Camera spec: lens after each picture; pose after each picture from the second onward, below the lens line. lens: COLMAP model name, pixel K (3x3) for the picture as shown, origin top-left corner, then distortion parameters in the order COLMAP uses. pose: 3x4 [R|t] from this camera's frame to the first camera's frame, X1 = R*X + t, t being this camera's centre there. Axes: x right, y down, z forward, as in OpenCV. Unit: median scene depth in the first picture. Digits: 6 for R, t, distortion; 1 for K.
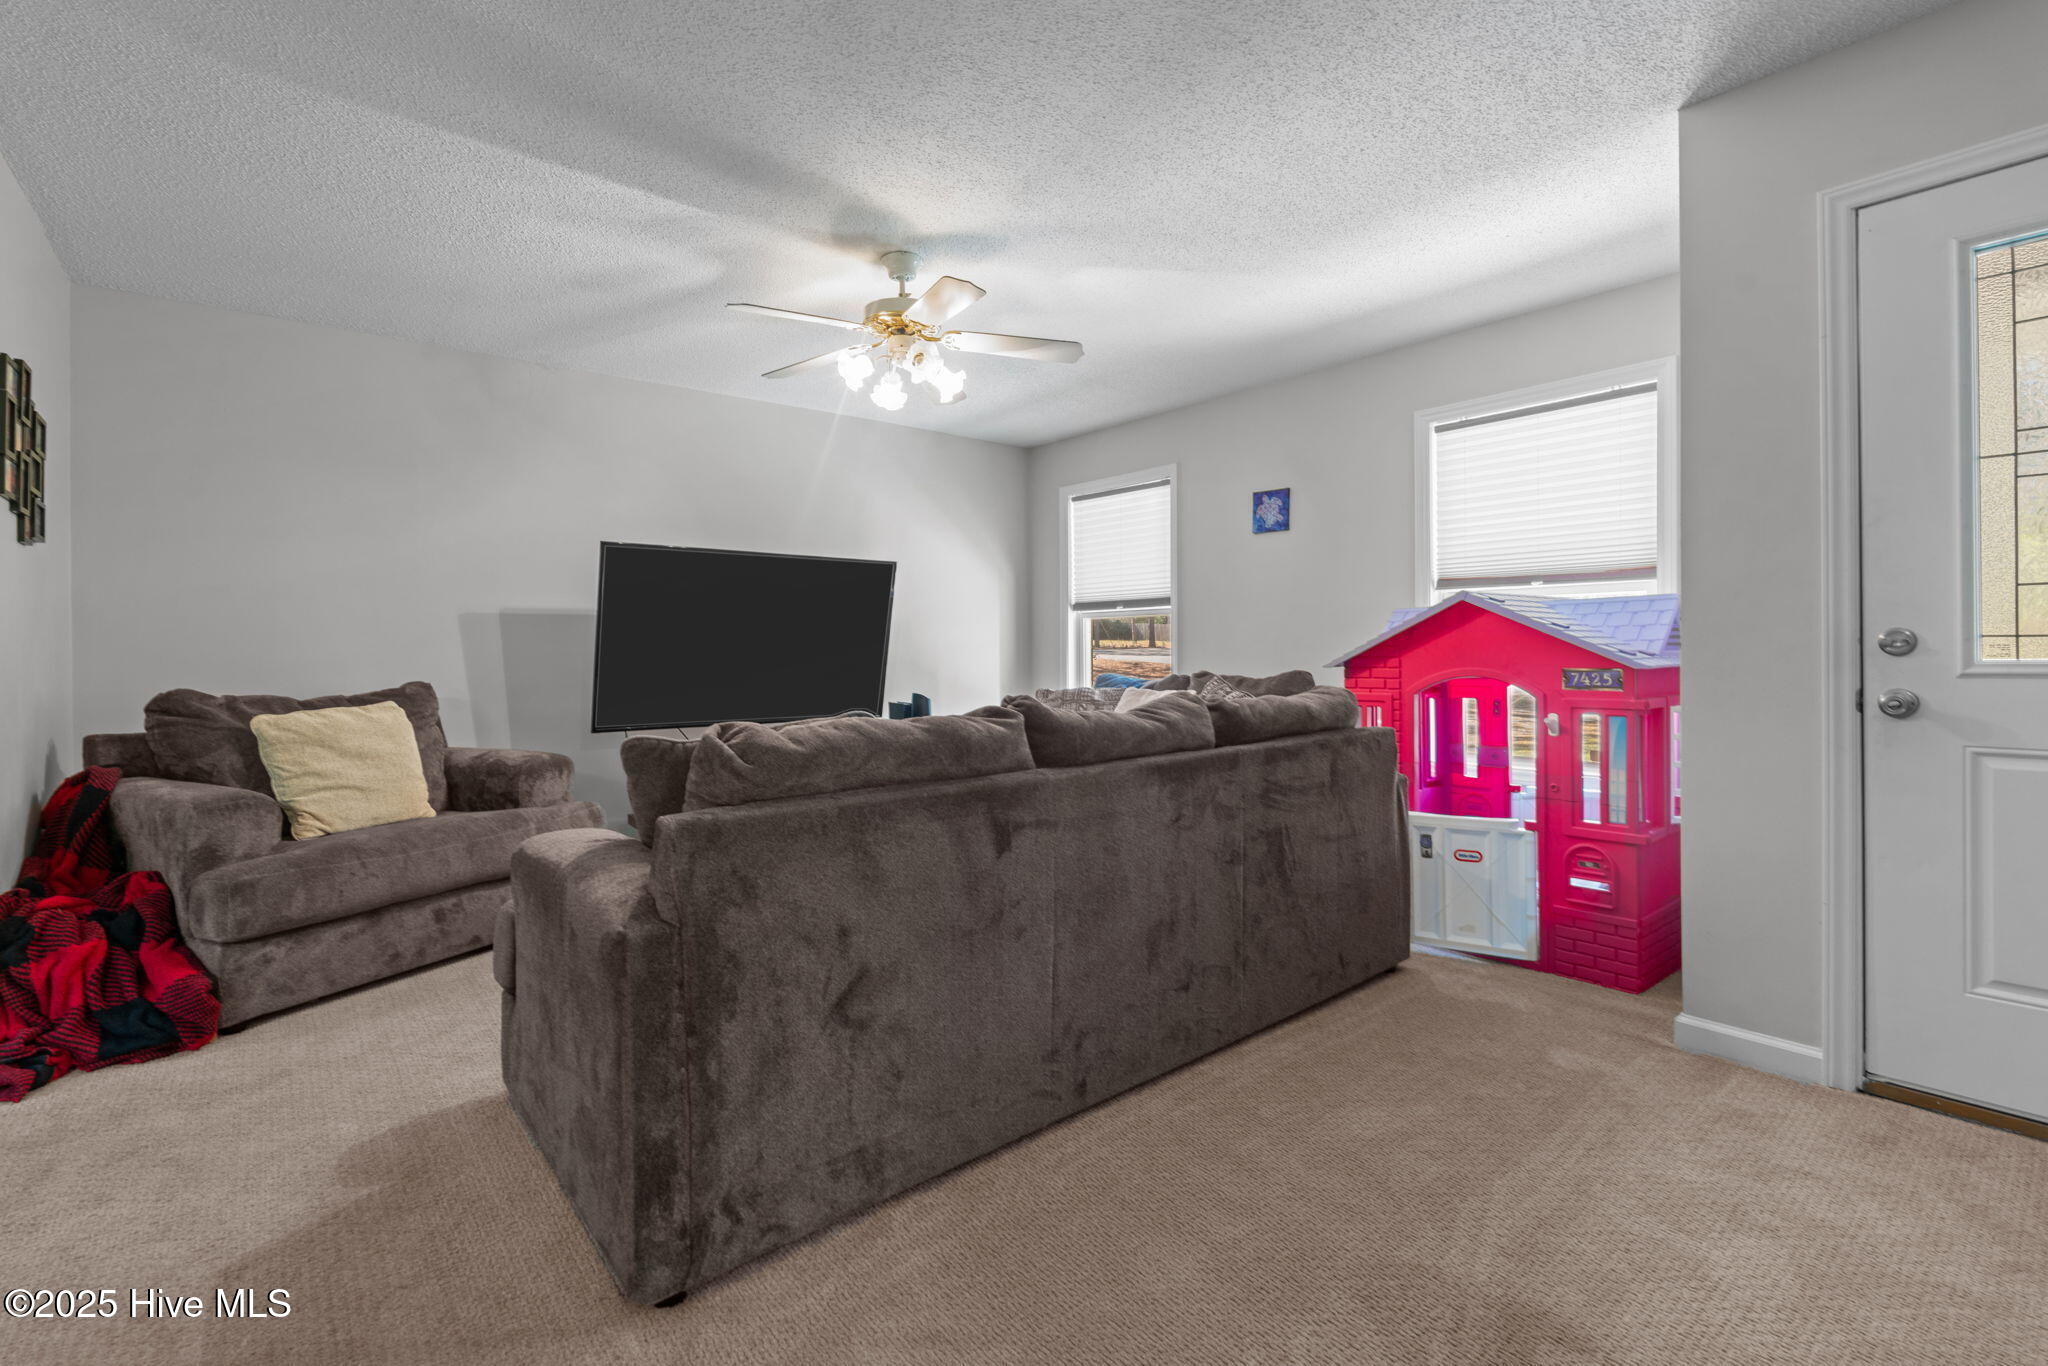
lens RADIAL K [[918.2, 0, 1016.2], [0, 918.2, 671.6], [0, 0, 1]] dist [-0.000323, 0.000010]
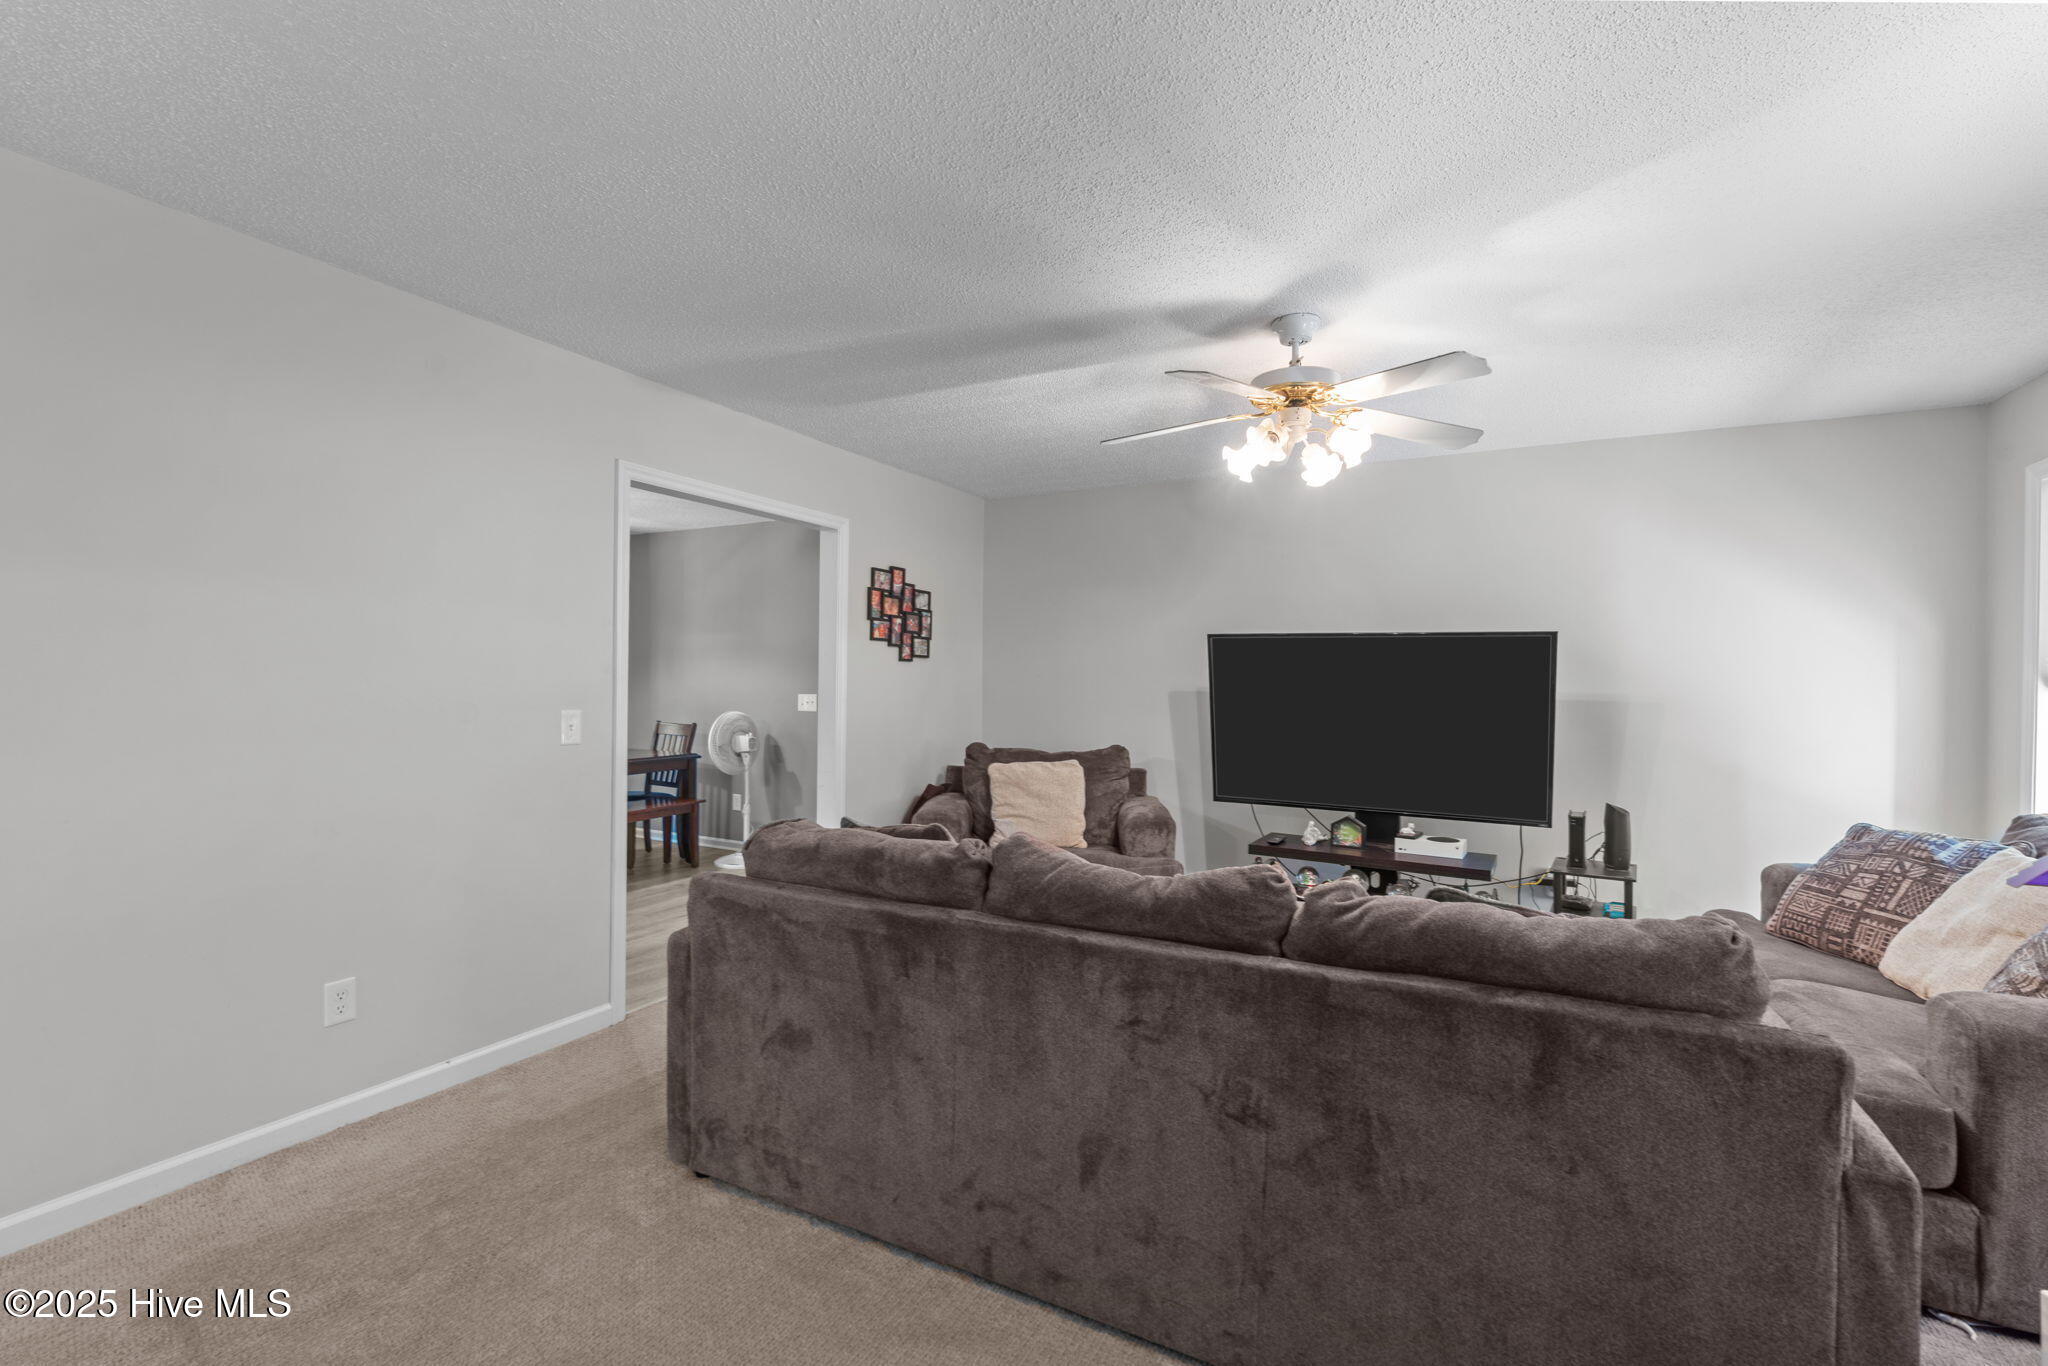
lens RADIAL K [[915.7, 0, 1001.3], [0, 915.7, 689.8], [0, 0, 1]] dist [-0.009305, -0.000141]
pose [[0.359214, 0.023473, -0.932960, 0.630423], [-0.034223, 0.999343, 0.011967, -0.095606], [0.932628, 0.027631, 0.359781, 0.441174]]
